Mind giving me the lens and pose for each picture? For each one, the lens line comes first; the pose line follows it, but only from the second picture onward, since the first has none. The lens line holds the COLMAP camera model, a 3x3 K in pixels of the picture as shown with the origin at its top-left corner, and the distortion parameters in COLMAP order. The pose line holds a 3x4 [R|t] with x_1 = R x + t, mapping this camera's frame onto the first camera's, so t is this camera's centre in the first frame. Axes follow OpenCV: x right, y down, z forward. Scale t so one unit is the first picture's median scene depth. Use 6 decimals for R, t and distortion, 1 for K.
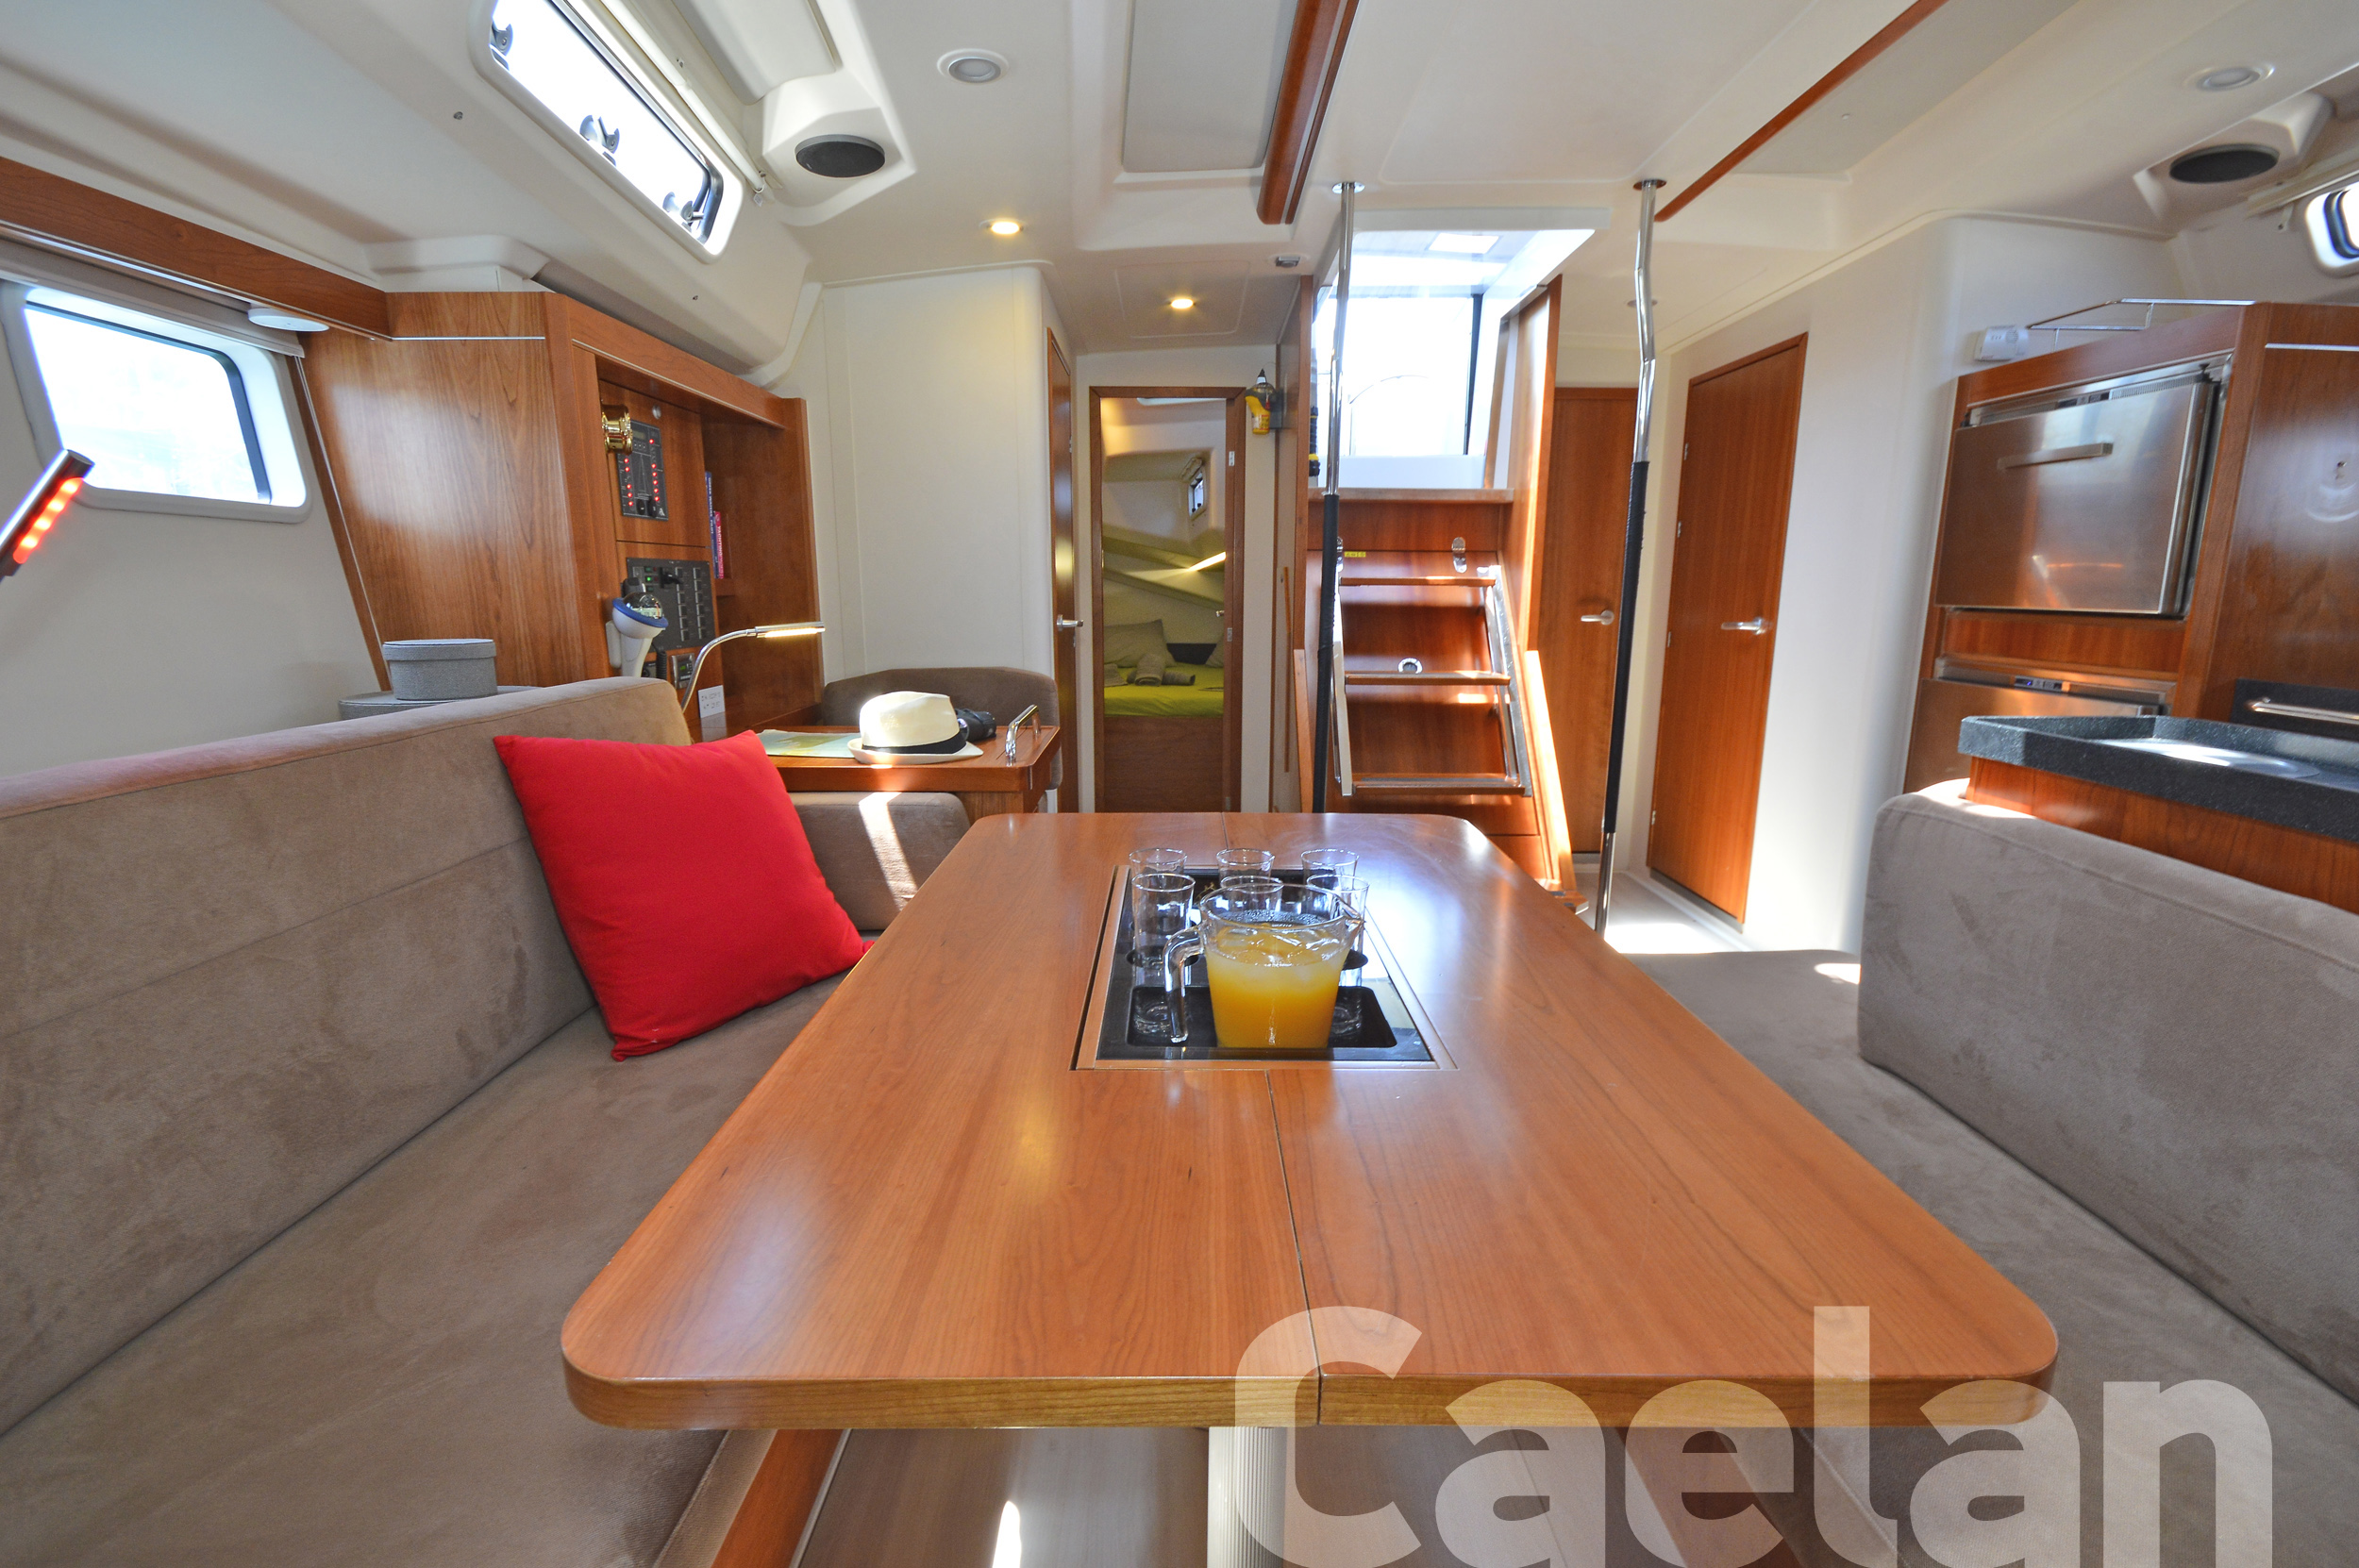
lens RADIAL K [[1046.4, 0, 1178.4], [0, 1046.4, 796.3], [0, 0, 1]] dist [-0.002921, -0.001370]
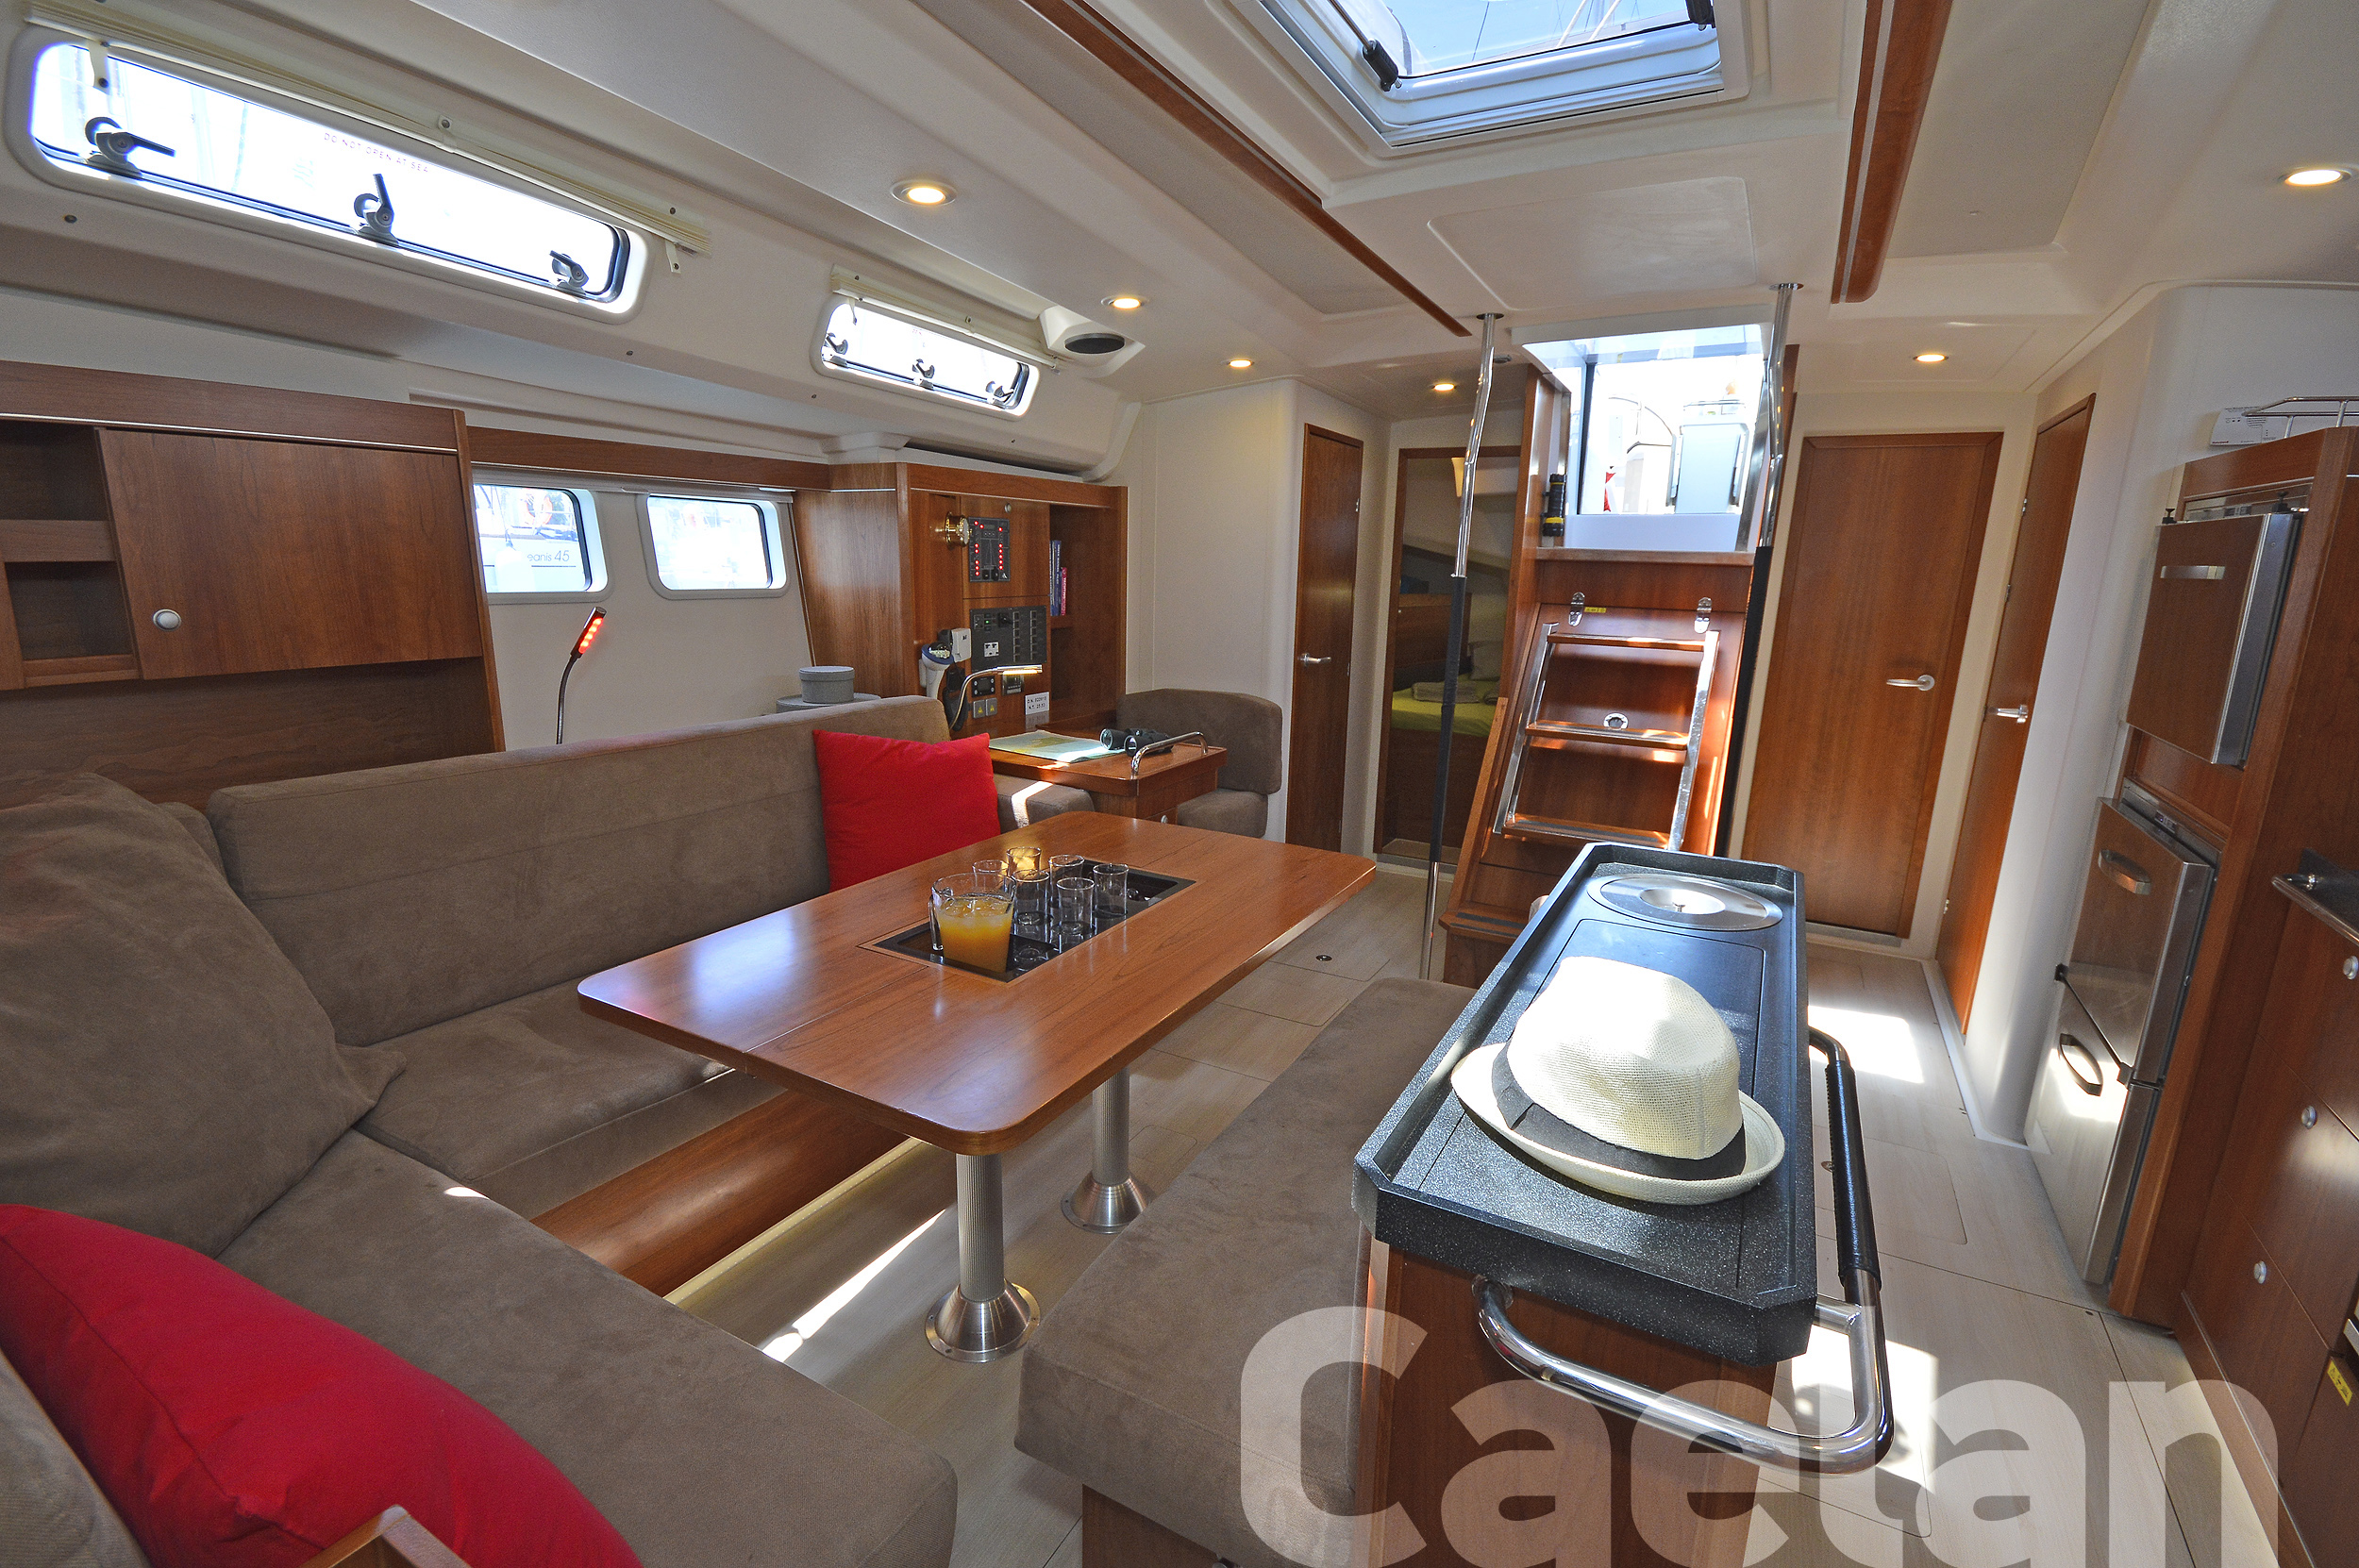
lens RADIAL K [[1023.8, 0, 1203.5], [0, 1023.8, 787.4], [0, 0, 1]] dist [-0.000469, -0.000408]
pose [[0.873416, 0.126297, -0.470312, 0.581975], [-0.119395, 0.991844, 0.044620, -0.089423], [0.472111, 0.017181, 0.881372, -0.175937]]
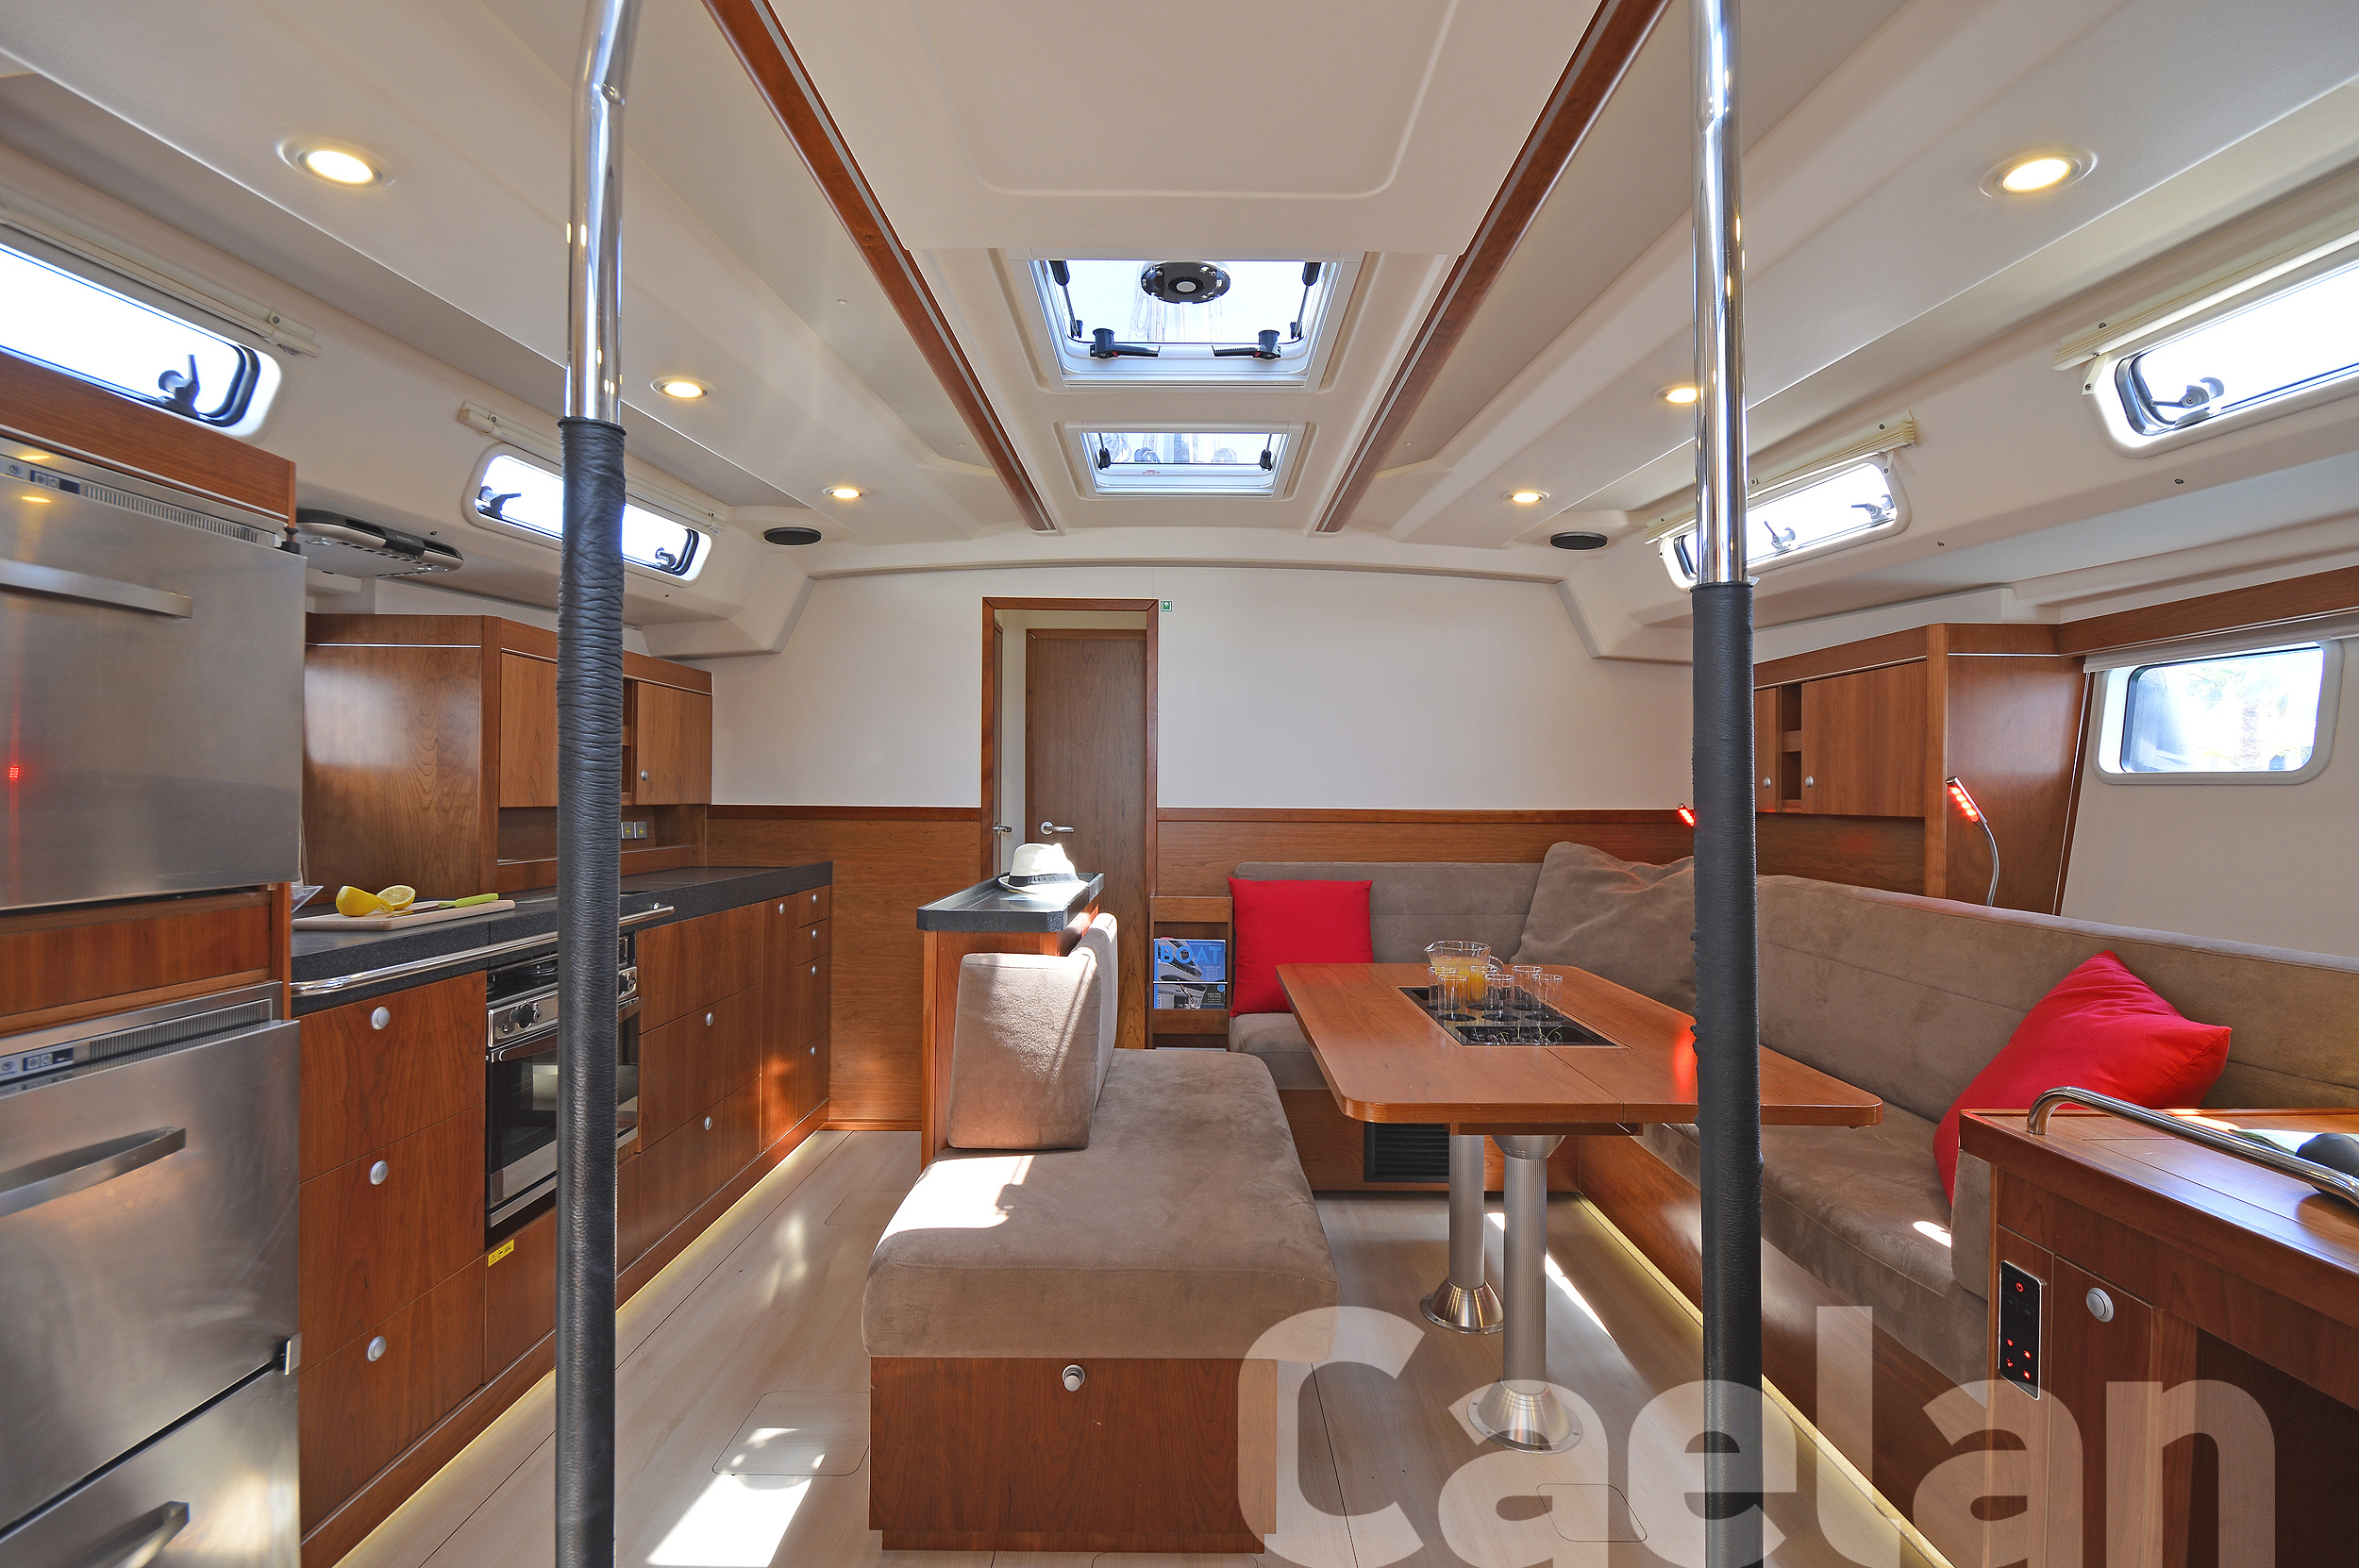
lens RADIAL K [[1046.4, 0, 1178.4], [0, 1046.4, 796.3], [0, 0, 1]] dist [-0.002921, -0.001370]
pose [[-0.999990, -0.002588, -0.003528, 0.357765], [-0.003252, 0.979056, 0.203564, -0.382924], [0.002927, 0.203574, -0.979055, 1.712980]]
